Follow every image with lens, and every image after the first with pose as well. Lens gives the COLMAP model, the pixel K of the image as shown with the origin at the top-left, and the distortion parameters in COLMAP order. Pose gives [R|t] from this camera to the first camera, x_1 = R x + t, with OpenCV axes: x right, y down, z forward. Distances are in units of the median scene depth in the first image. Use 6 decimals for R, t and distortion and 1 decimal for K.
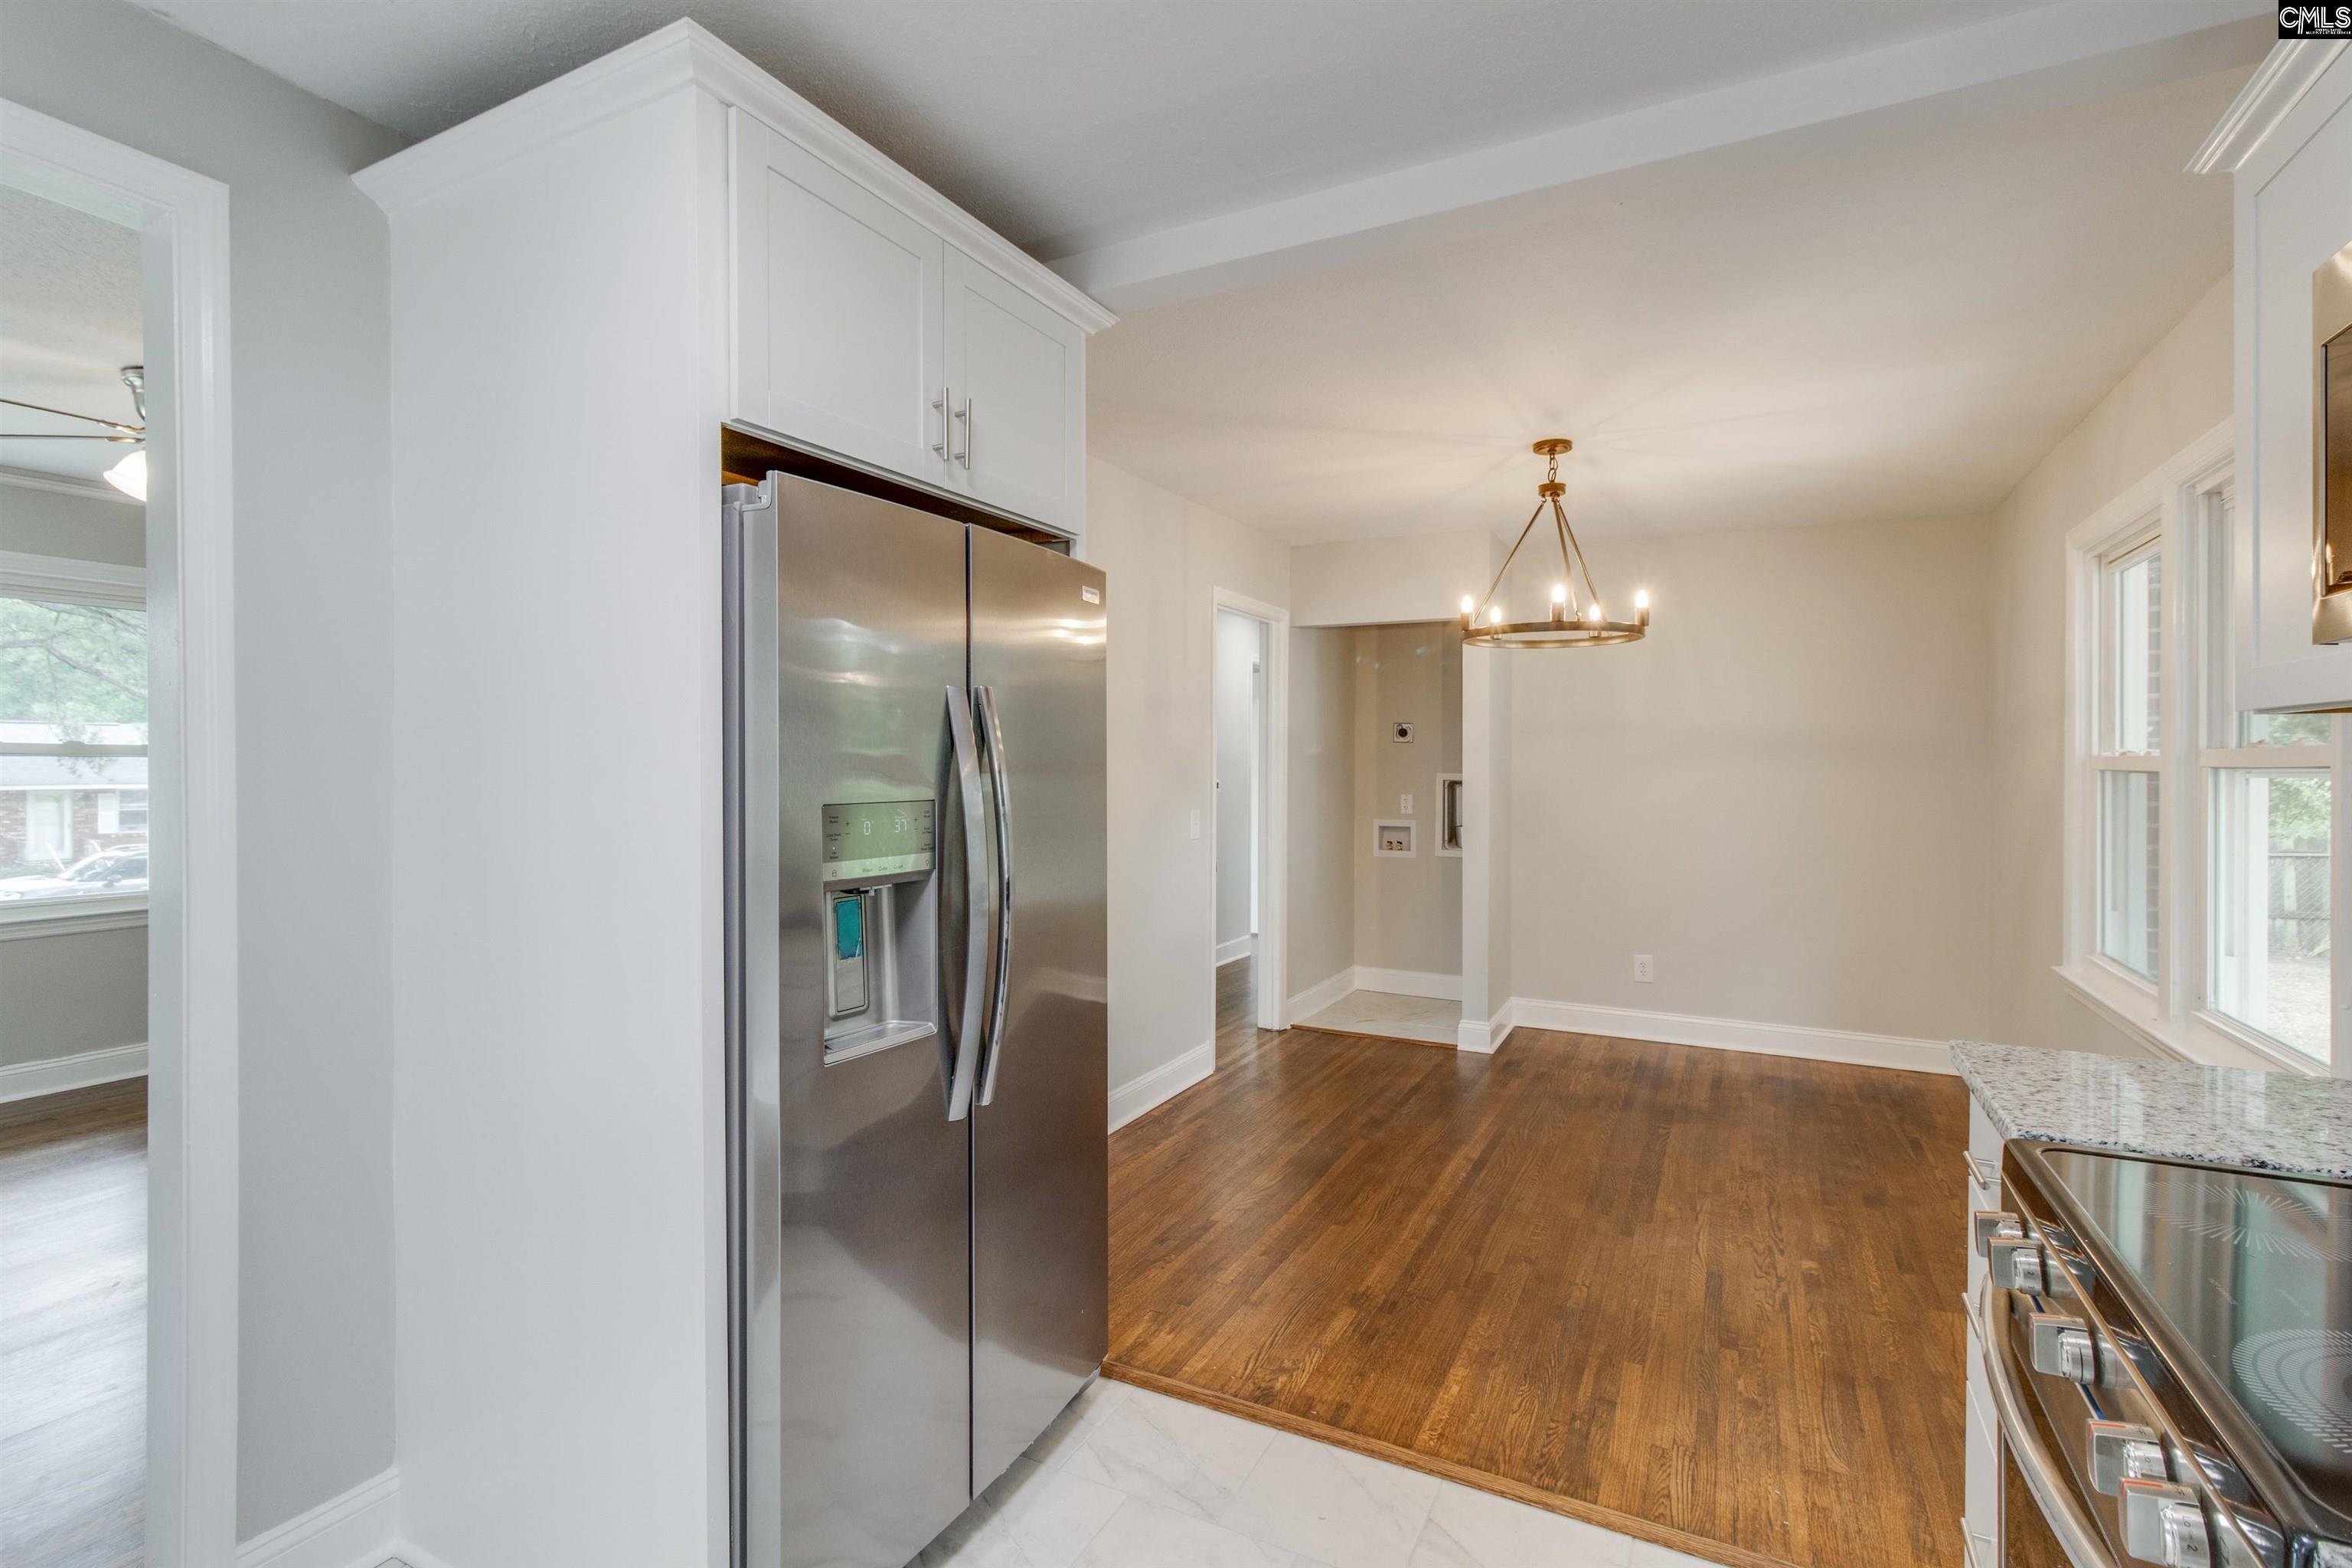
lens RADIAL K [[1093.0, 0, 1180.5], [0, 1093.0, 768.6], [0, 0, 1]] dist [0.002390, 0.000643]
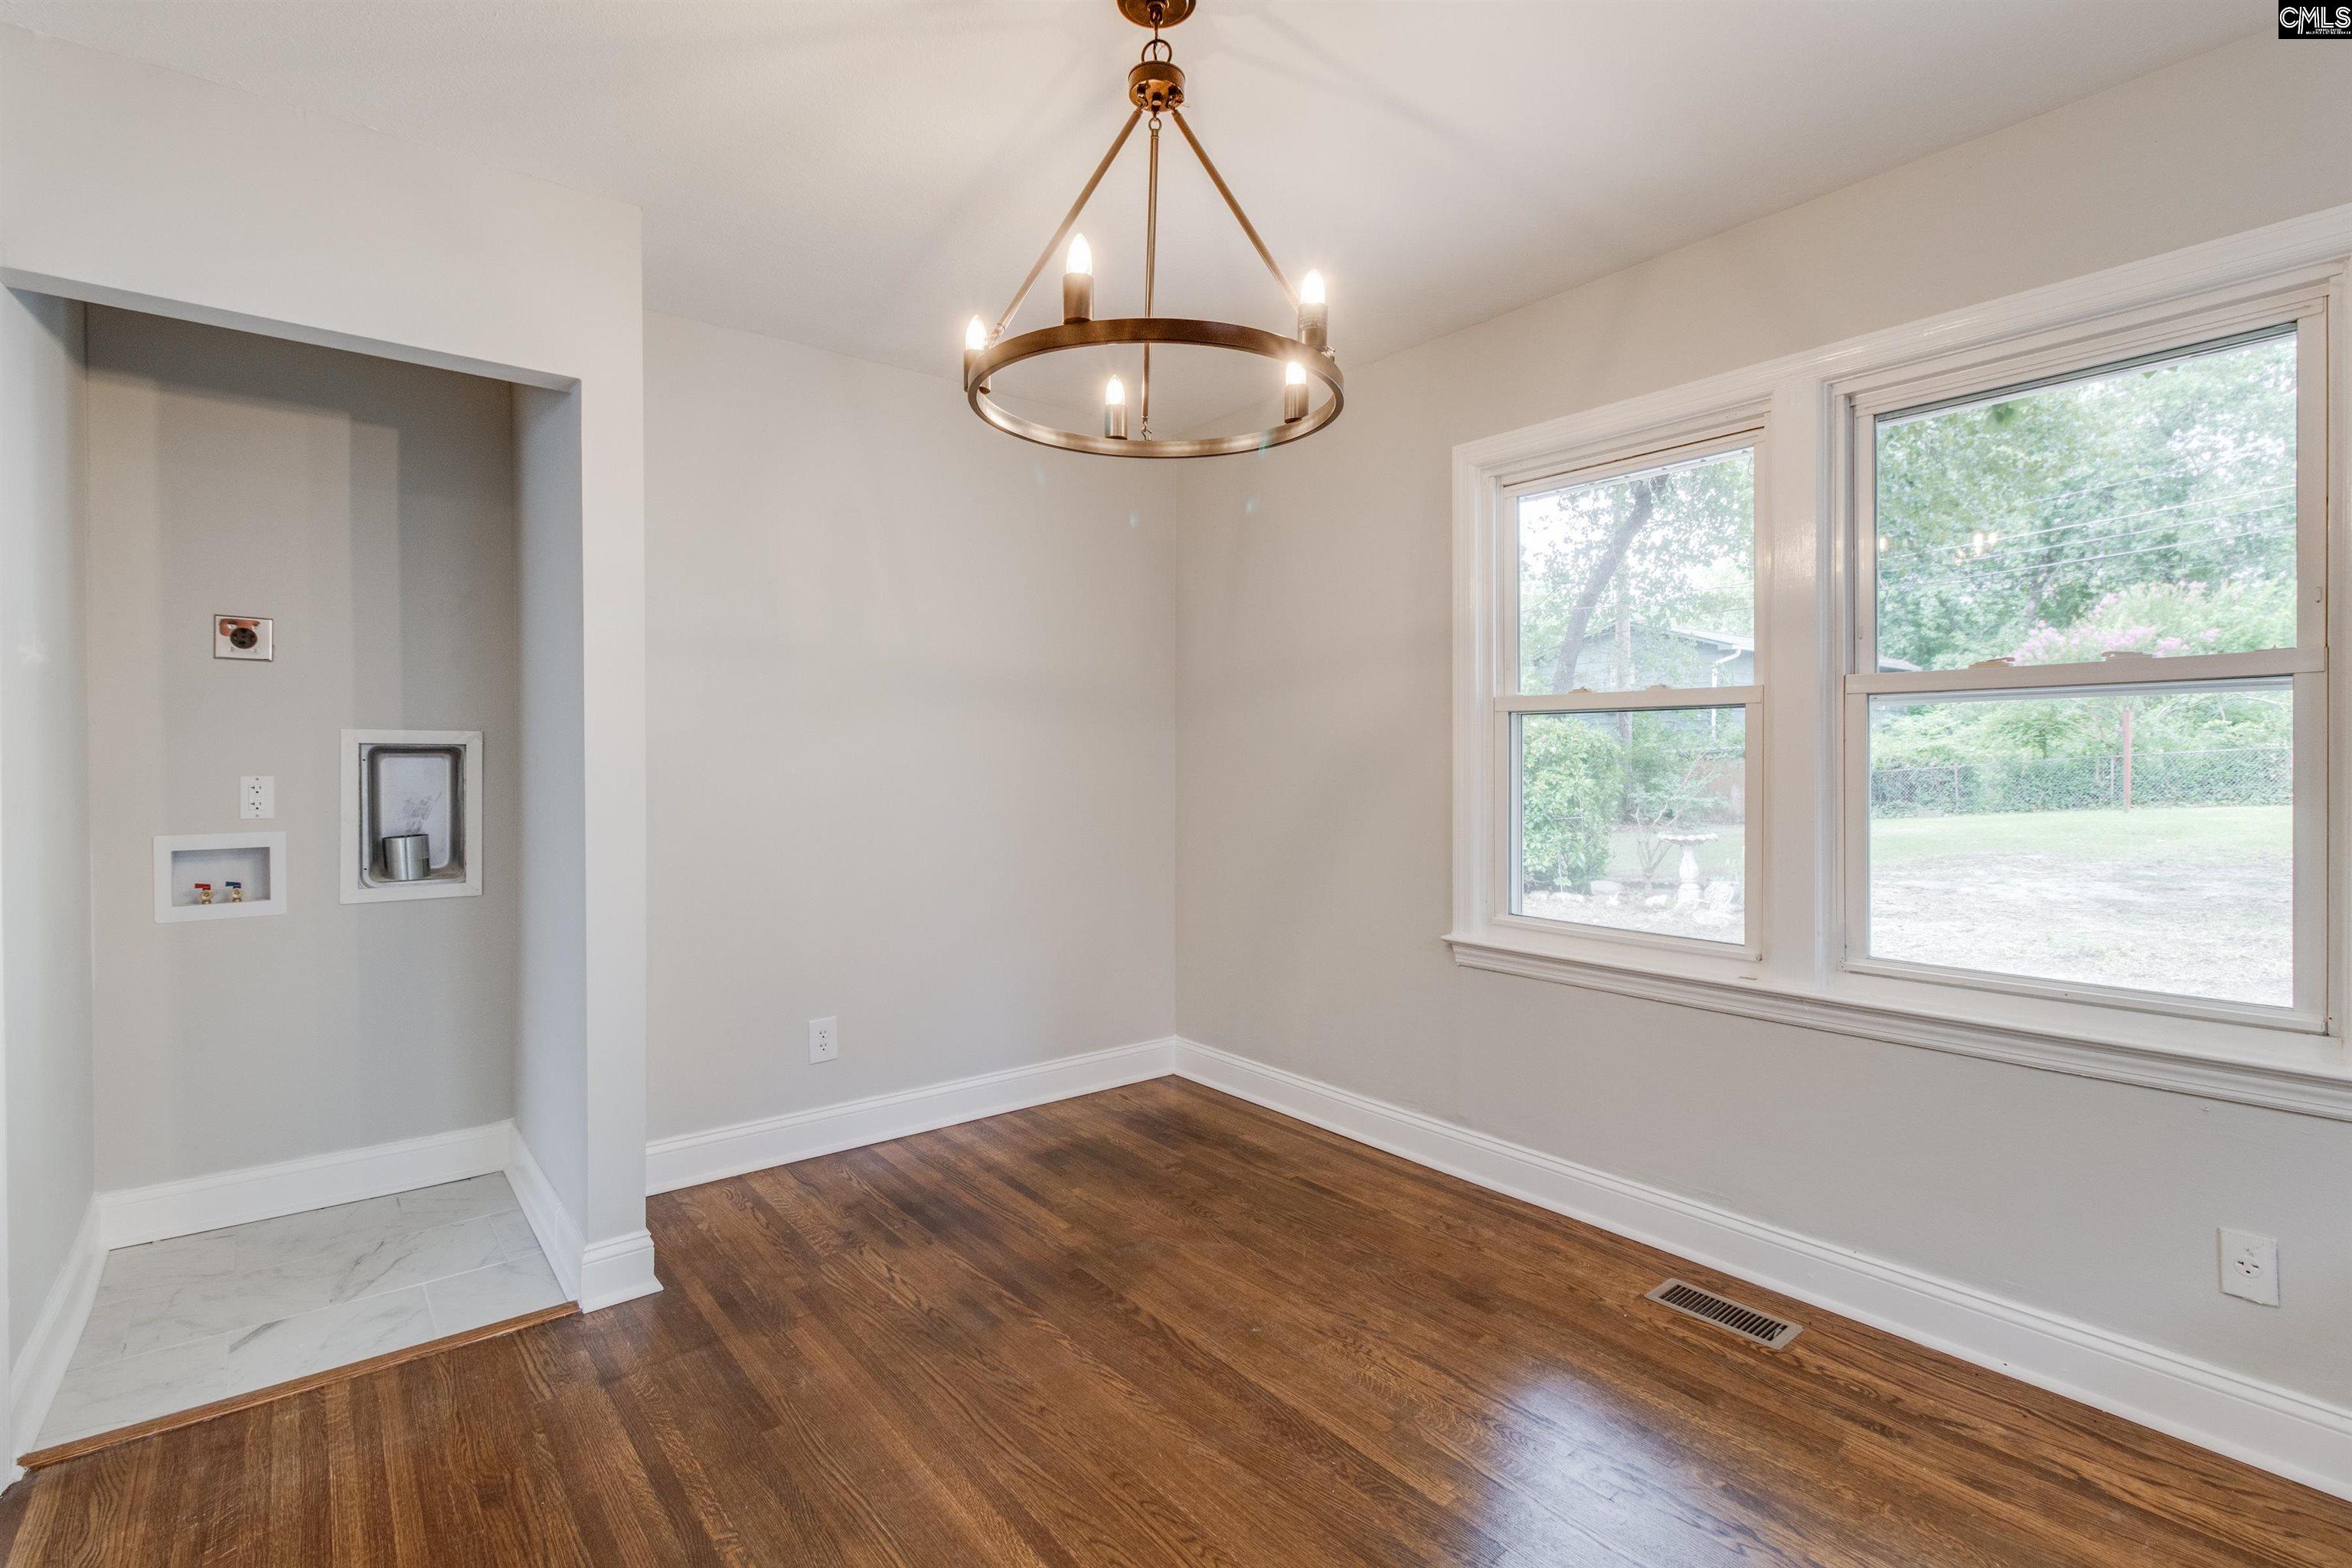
lens RADIAL K [[1093.0, 0, 1180.5], [0, 1093.0, 768.6], [0, 0, 1]] dist [0.002390, 0.000643]
pose [[0.403552, -0.015731, 0.914821, -0.069361], [0.008446, 0.999874, 0.013468, 0.023598], [-0.914918, 0.002292, 0.403634, 0.619451]]
